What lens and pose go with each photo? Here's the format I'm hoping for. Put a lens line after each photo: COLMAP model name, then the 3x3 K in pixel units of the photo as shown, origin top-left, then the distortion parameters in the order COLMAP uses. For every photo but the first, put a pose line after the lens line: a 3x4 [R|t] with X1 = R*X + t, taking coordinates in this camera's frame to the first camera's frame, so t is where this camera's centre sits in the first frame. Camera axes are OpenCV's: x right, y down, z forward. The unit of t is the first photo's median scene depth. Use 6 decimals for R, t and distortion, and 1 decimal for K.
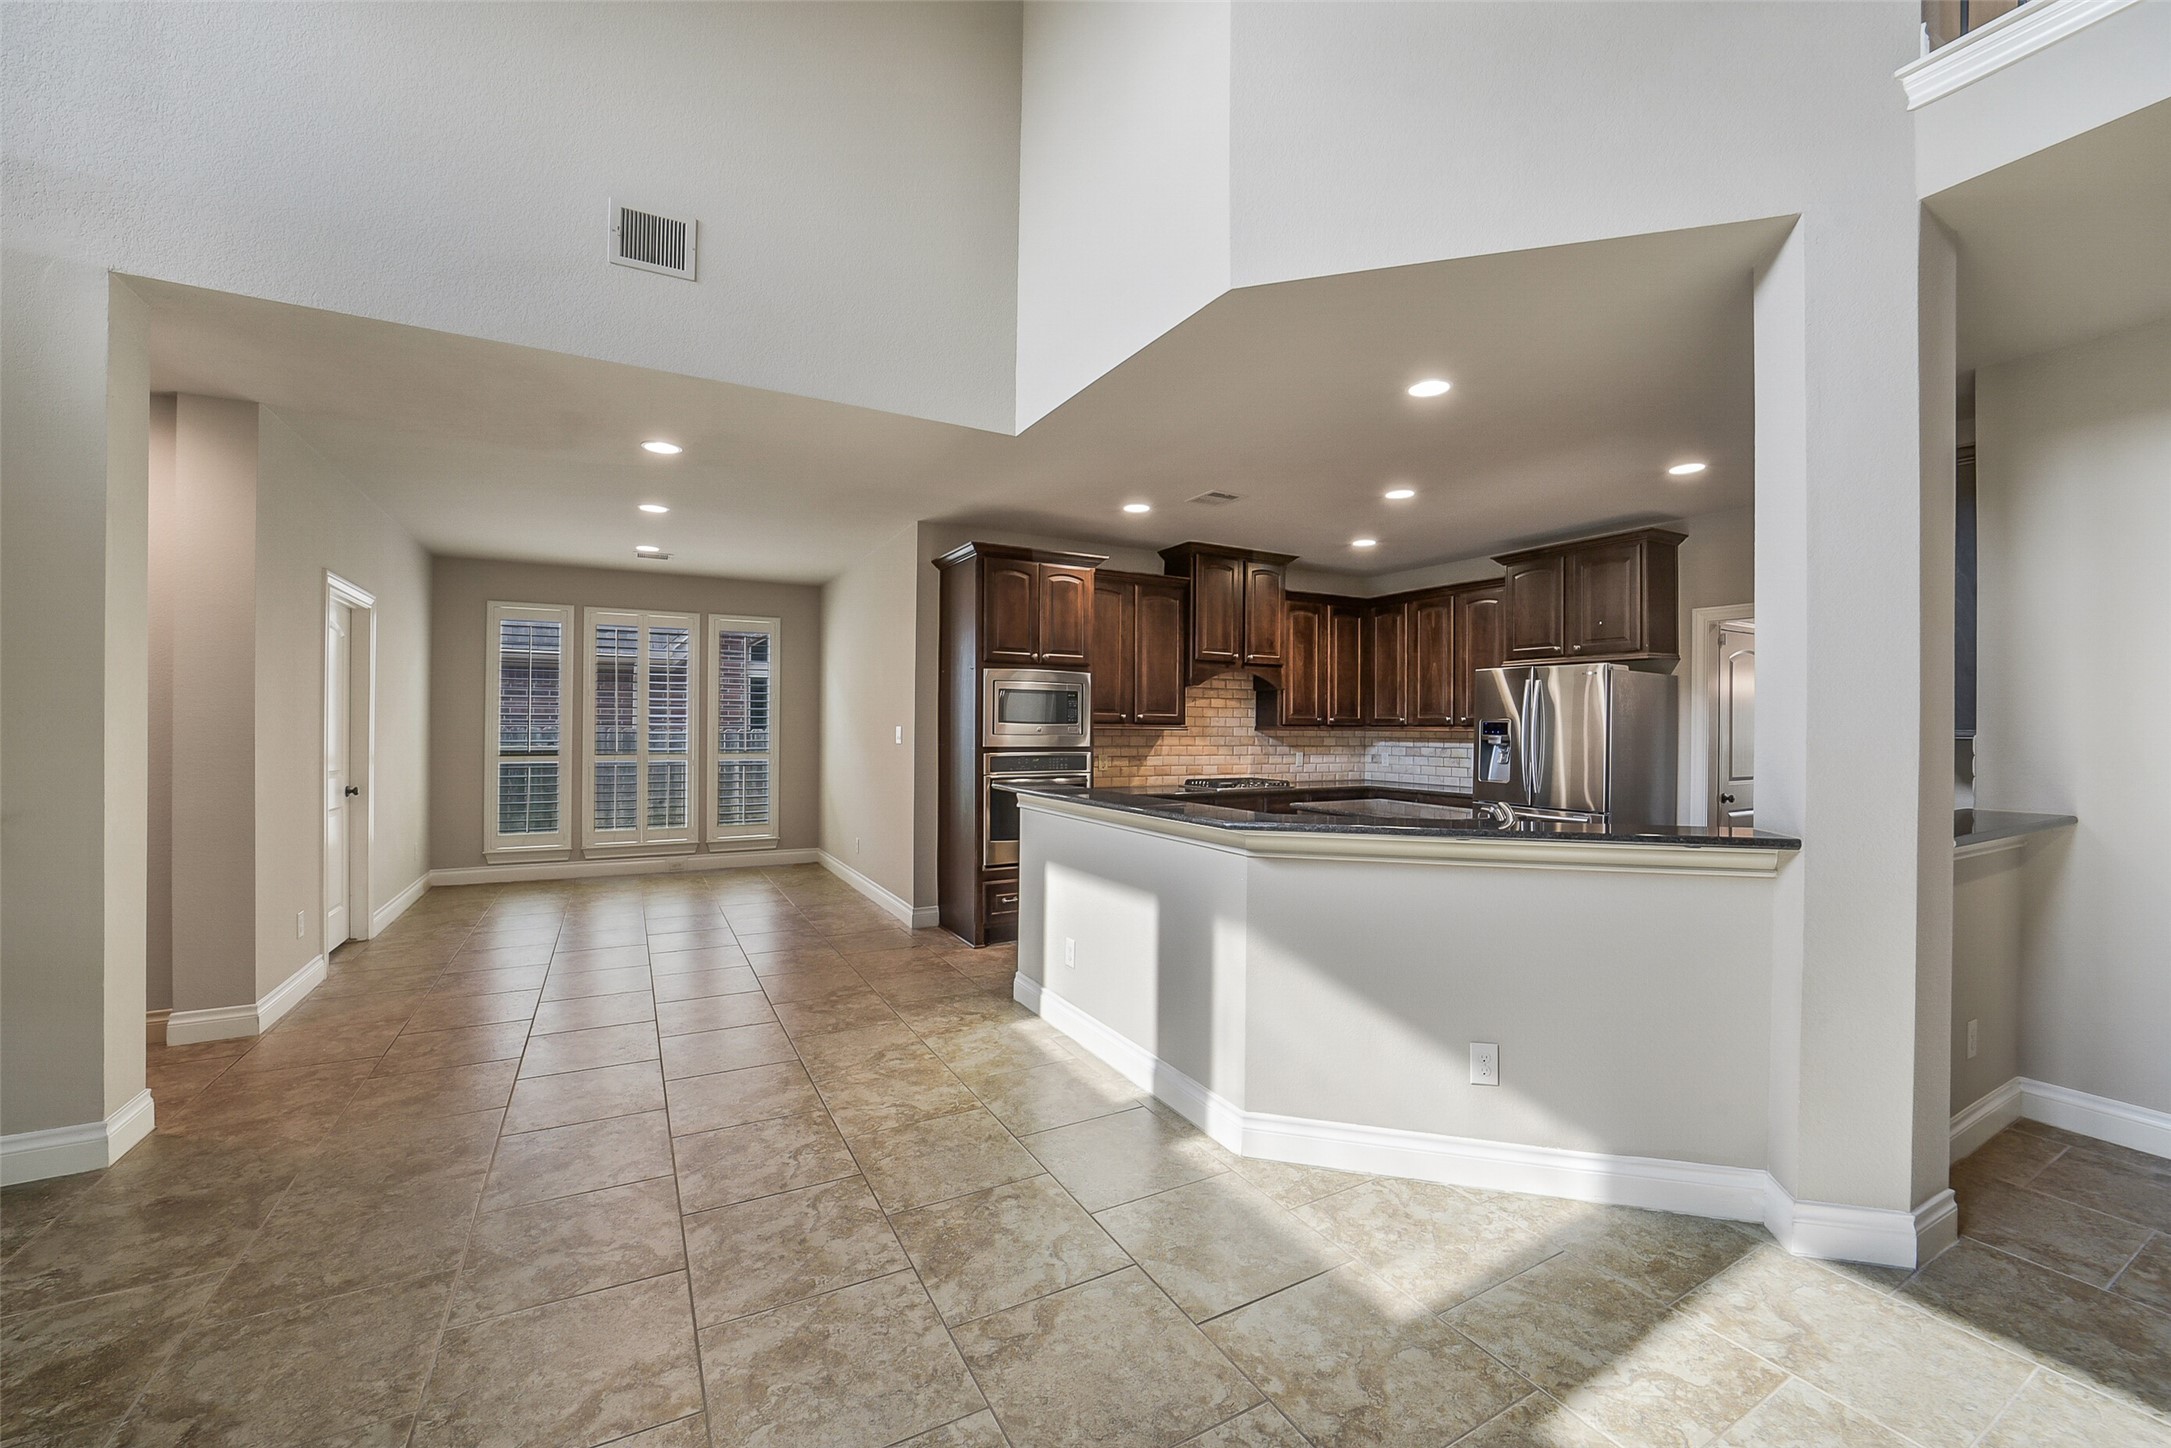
lens RADIAL K [[853.5, 0, 1082.4], [0, 853.5, 723.0], [0, 0, 1]] dist [-0.032776, 0.006377]
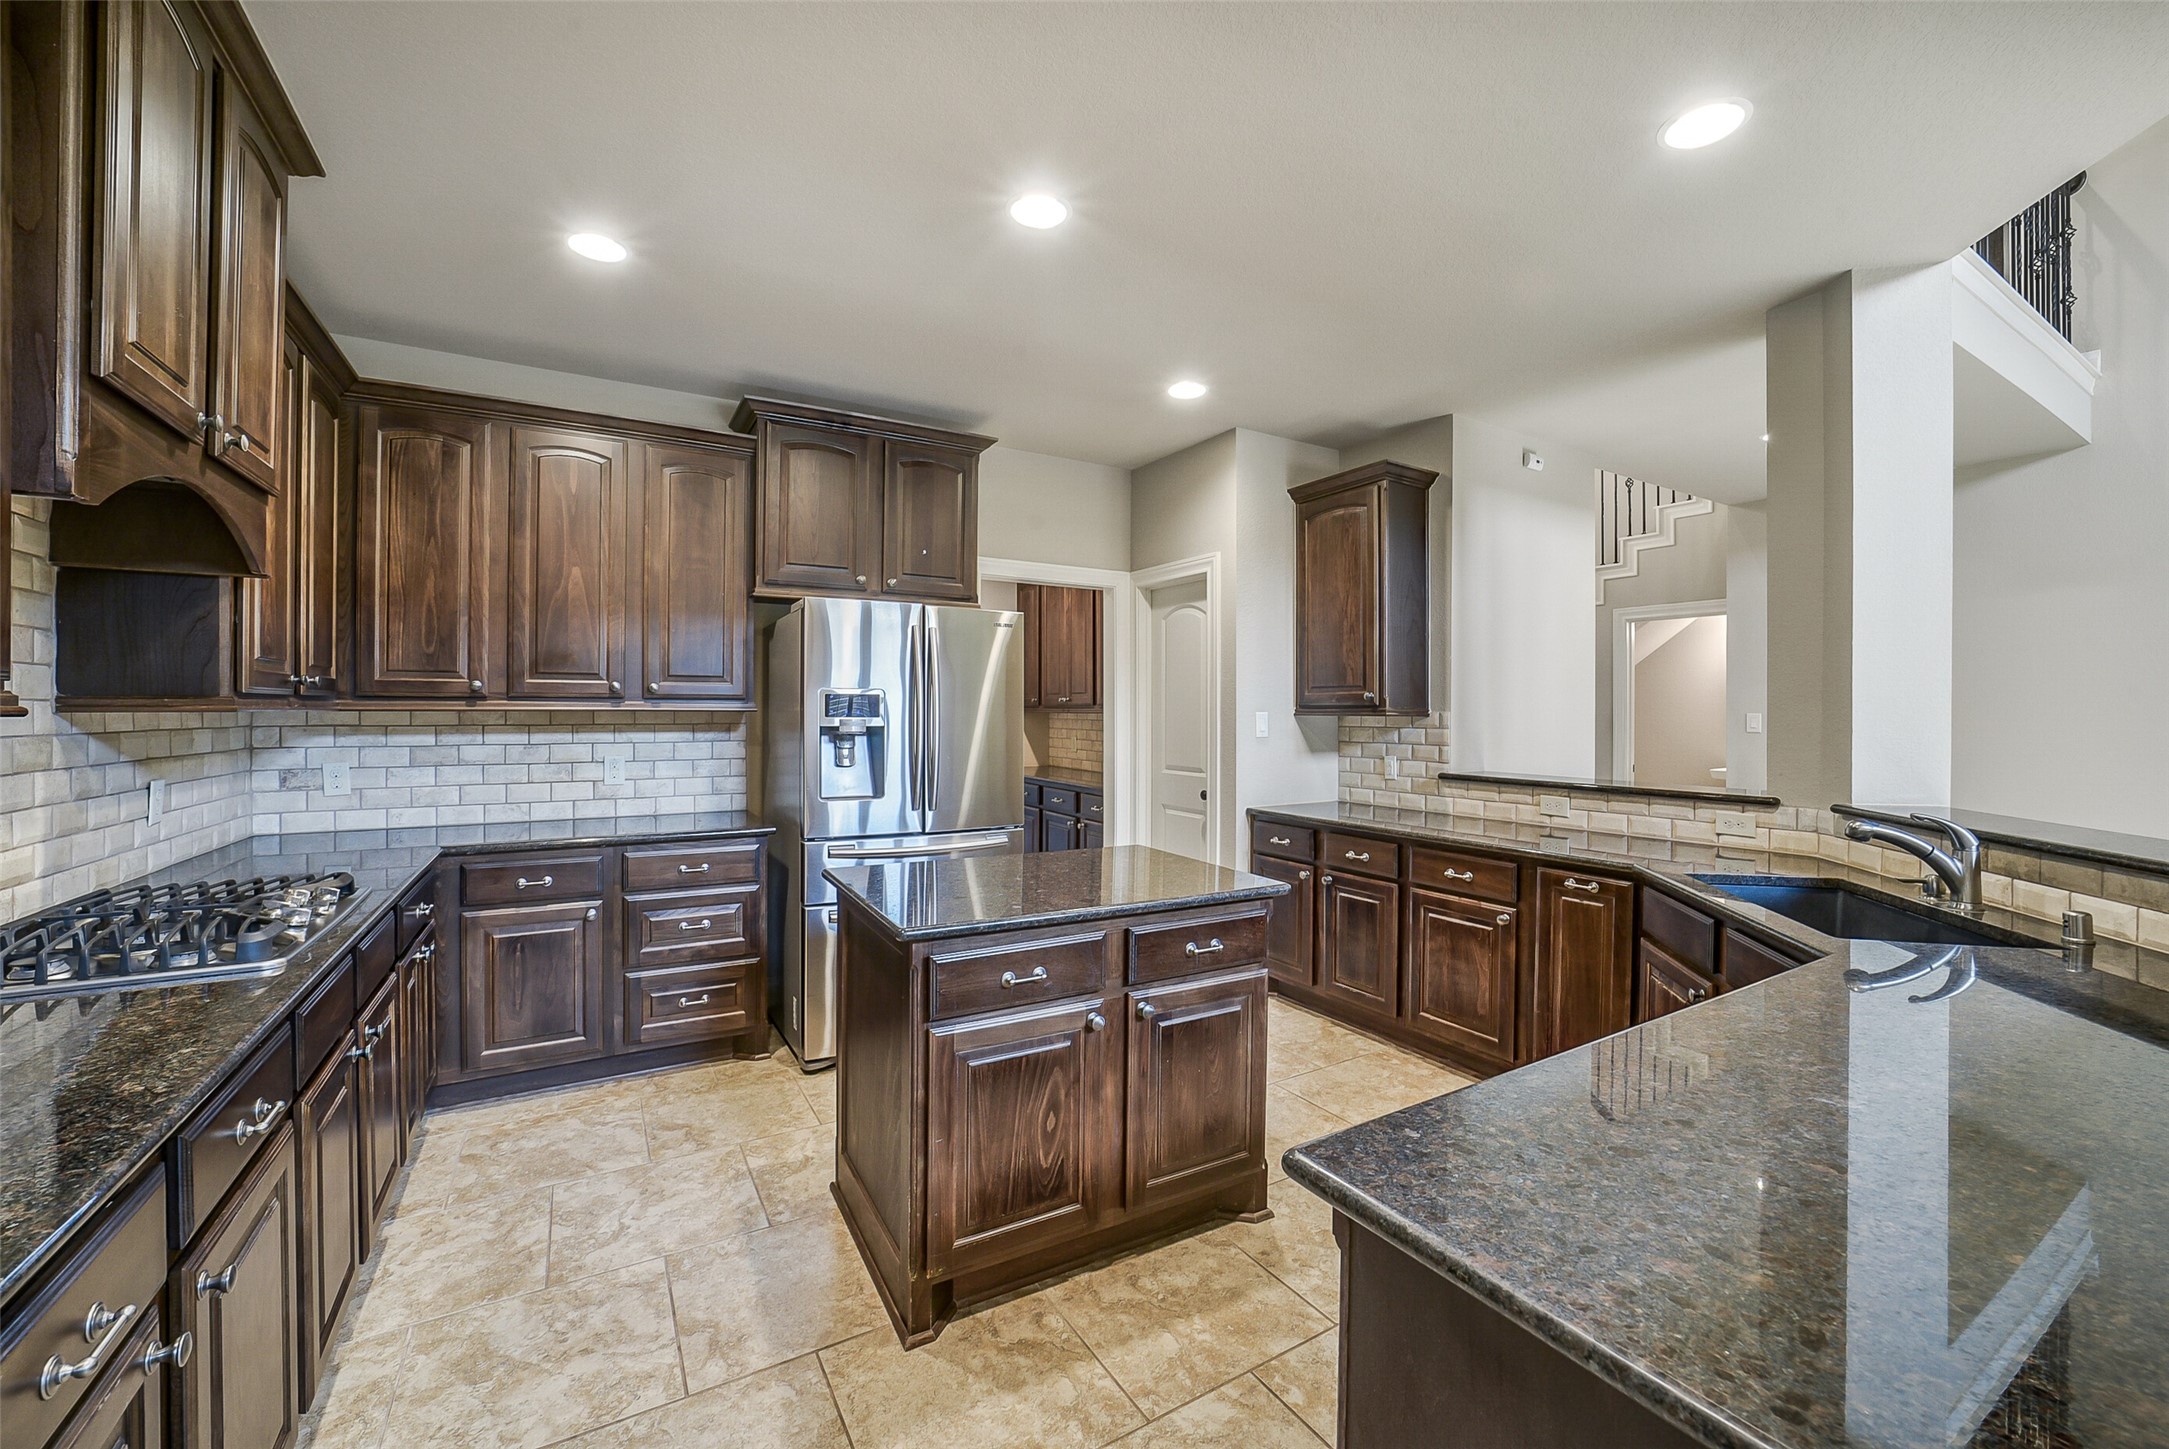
lens RADIAL K [[852.7, 0, 1101.5], [0, 852.7, 726.5], [0, 0, 1]] dist [-0.032776, 0.006377]
pose [[-0.052104, -0.025650, 0.998312, -0.080610], [-0.009150, 0.999640, 0.025206, 0.004219], [-0.998600, -0.007821, -0.052320, 0.764942]]
